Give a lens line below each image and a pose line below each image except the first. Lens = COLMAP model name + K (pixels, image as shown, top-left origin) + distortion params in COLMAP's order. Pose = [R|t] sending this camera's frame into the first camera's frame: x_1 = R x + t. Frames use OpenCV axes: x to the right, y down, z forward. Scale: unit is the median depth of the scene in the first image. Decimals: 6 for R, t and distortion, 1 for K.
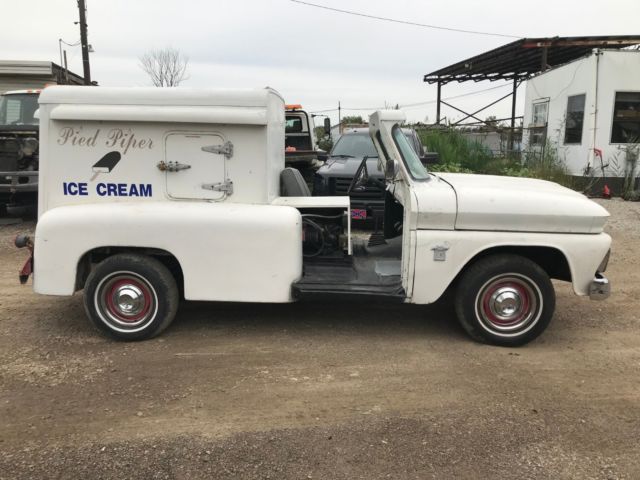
lens RADIAL K [[517.2, 0, 316.8], [0, 517.2, 239.4], [0, 0, 1]] dist [0.057212, -0.074791]
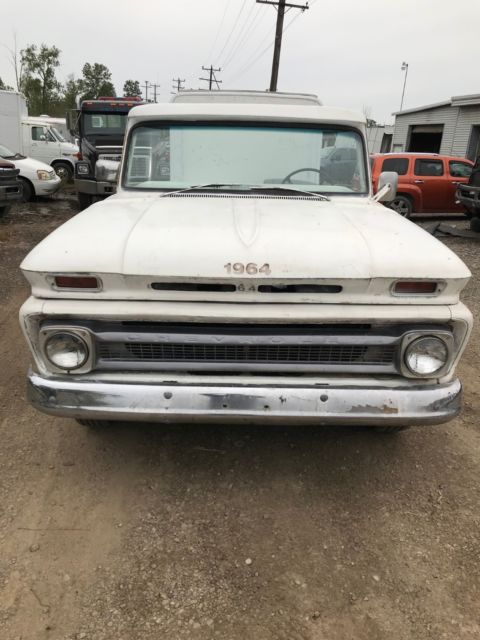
lens RADIAL K [[517.2, 0, 240.6], [0, 517.2, 316.6], [0, 0, 1]] dist [0.057212, -0.074791]
pose [[0.054482, 0.308204, -0.949759, 1.030103], [-0.220922, 0.931320, 0.289547, -0.196037], [0.973769, 0.194047, 0.118829, 1.063465]]
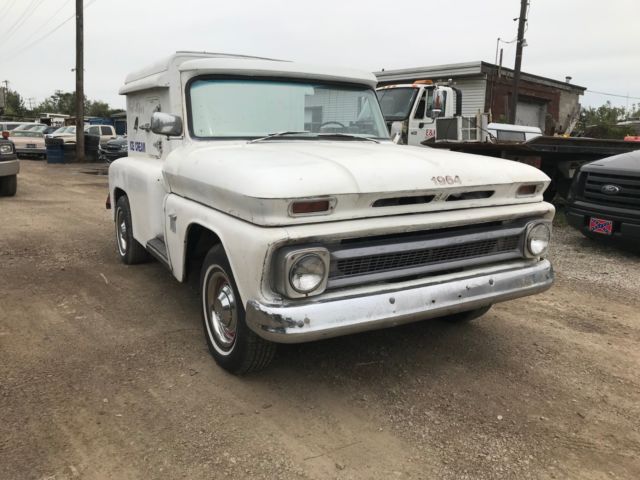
lens RADIAL K [[517.2, 0, 316.8], [0, 517.2, 239.4], [0, 0, 1]] dist [0.057212, -0.074791]
pose [[0.545745, 0.163548, -0.821836, 0.973274], [-0.171756, 0.981777, 0.081321, -0.050729], [0.820160, 0.096774, 0.563890, 0.654430]]
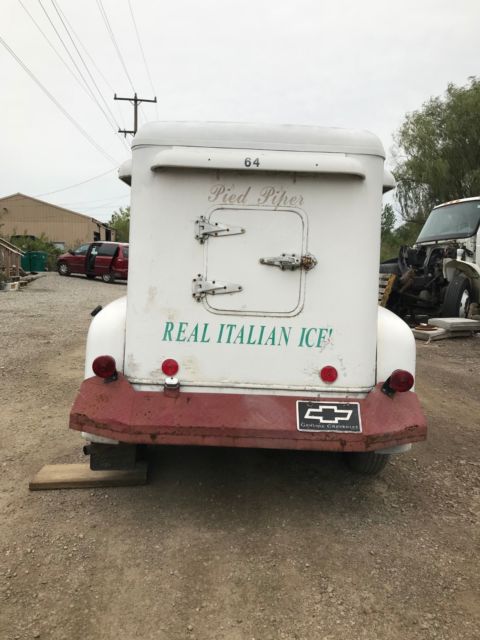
lens RADIAL K [[517.2, 0, 240.6], [0, 517.2, 316.6], [0, 0, 1]] dist [0.057212, -0.074791]
pose [[-0.034322, -0.114350, 0.992848, -1.160598], [0.159446, 0.980082, 0.118391, -0.170059], [-0.986610, 0.162369, -0.015406, 1.193344]]
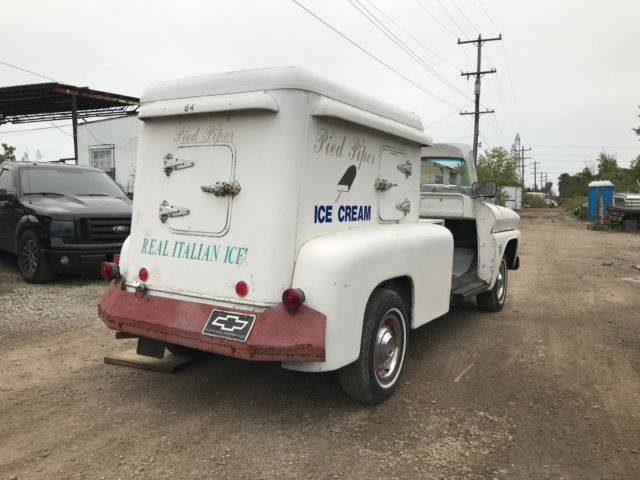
lens RADIAL K [[517.2, 0, 316.8], [0, 517.2, 239.4], [0, 0, 1]] dist [0.057212, -0.074791]
pose [[0.487926, -0.069875, 0.870084, -1.105517], [0.154913, 0.987899, -0.007535, -0.058704], [-0.859029, 0.138463, 0.492847, 0.666090]]
